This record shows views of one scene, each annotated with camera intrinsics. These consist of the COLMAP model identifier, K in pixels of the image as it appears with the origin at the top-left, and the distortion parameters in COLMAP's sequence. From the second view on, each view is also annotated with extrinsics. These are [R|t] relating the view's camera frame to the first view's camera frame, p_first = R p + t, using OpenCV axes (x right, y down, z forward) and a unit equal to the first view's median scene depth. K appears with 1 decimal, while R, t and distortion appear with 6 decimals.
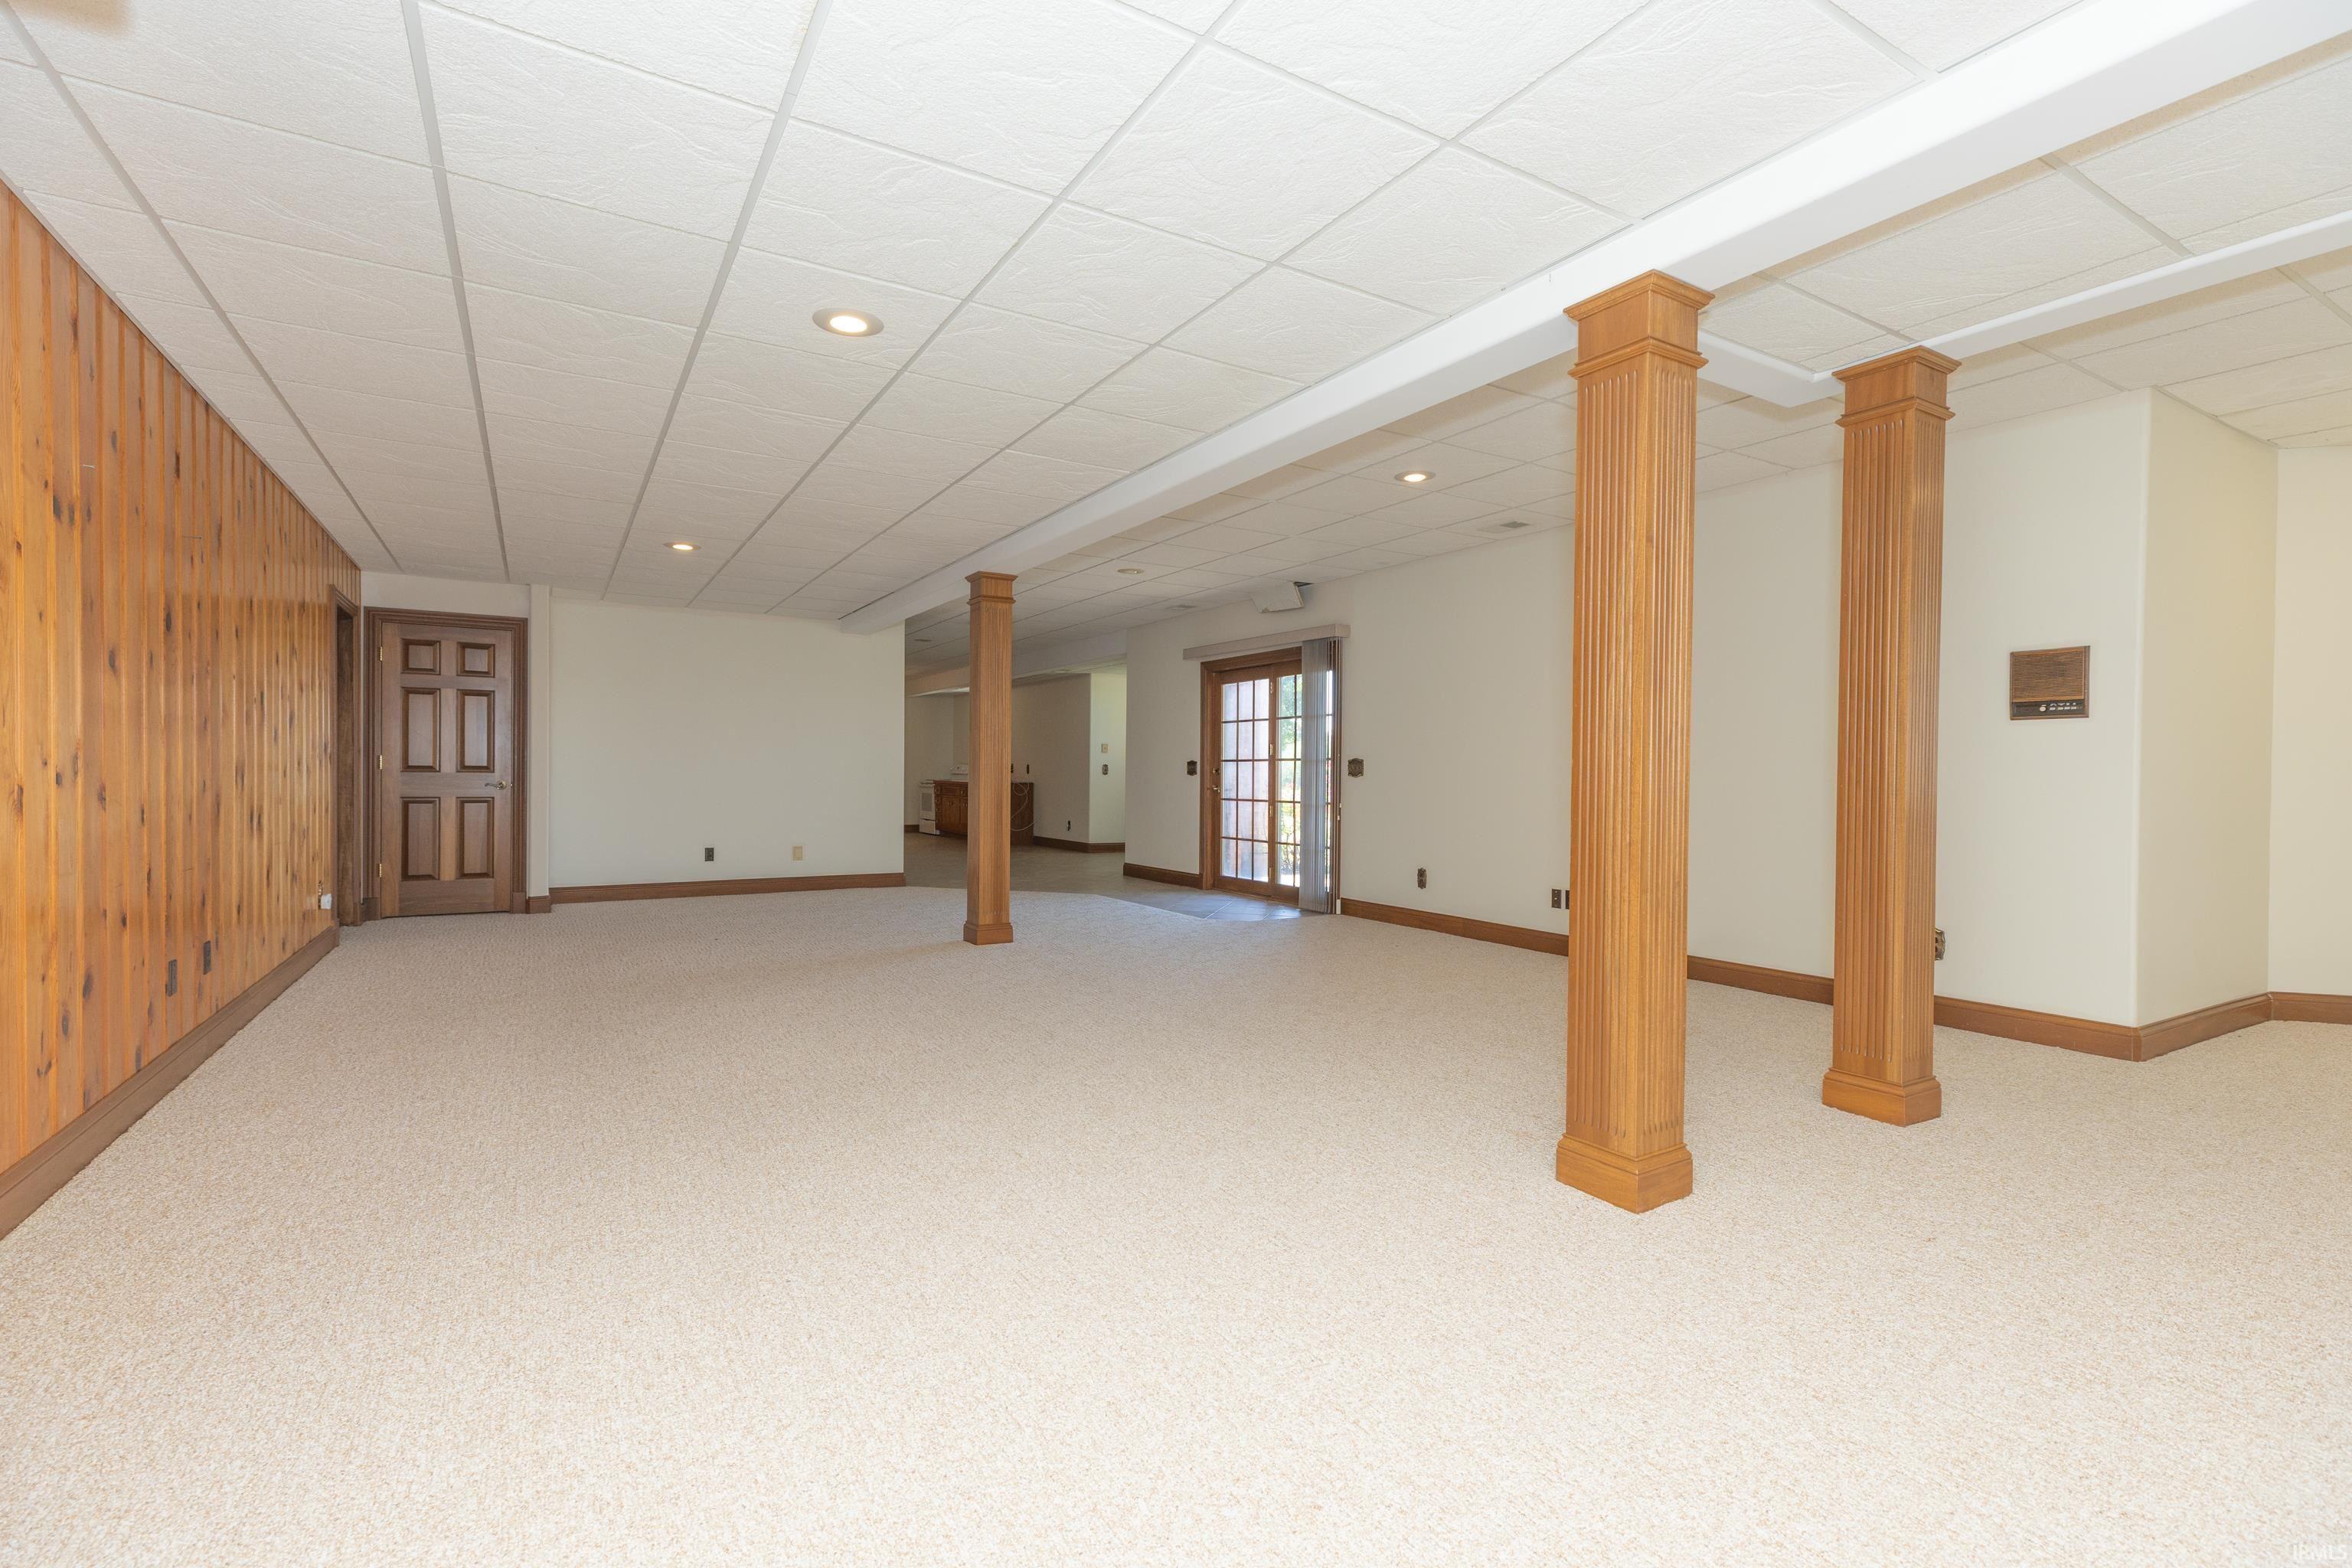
lens RADIAL K [[1046.2, 0, 1167.3], [0, 1046.2, 779.6], [0, 0, 1]] dist [0.003492, 0.000442]
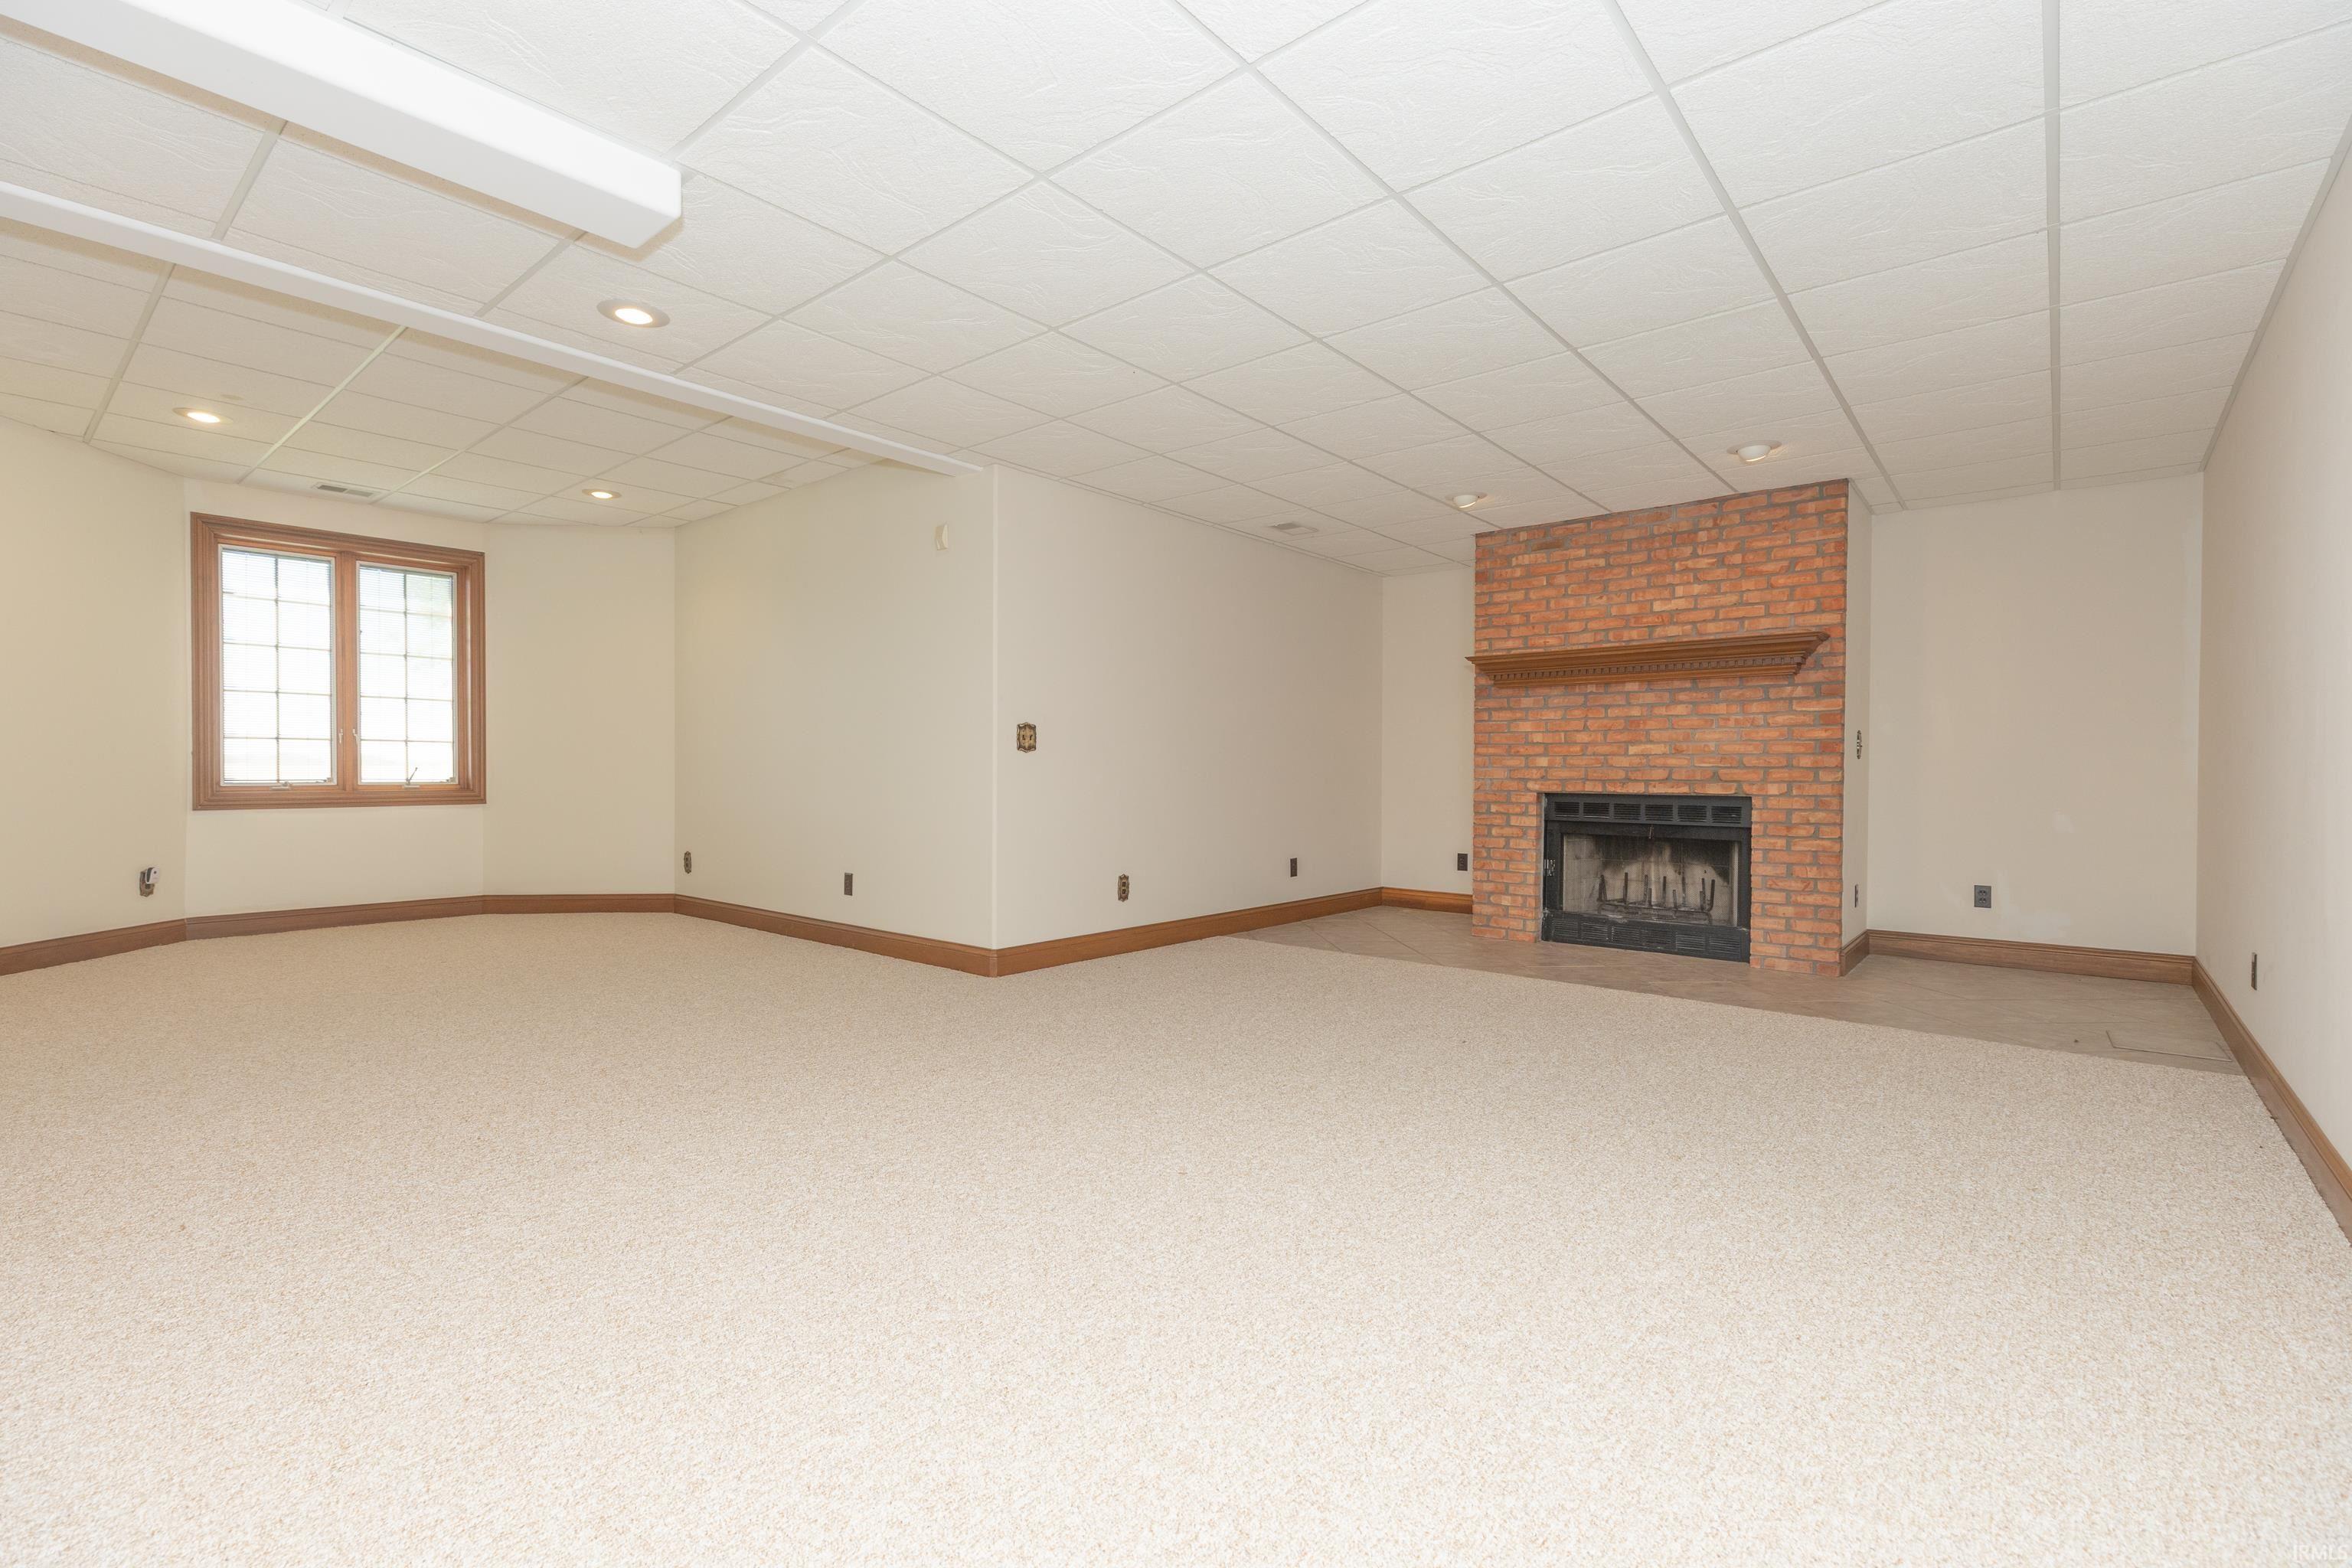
lens RADIAL K [[1046.2, 0, 1167.3], [0, 1046.2, 779.6], [0, 0, 1]] dist [0.003492, 0.000442]
pose [[-0.328229, -0.025402, 0.944257, -0.425664], [-0.005305, 0.999672, 0.025049, 0.021282], [-0.944583, 0.003212, -0.328256, 0.507719]]
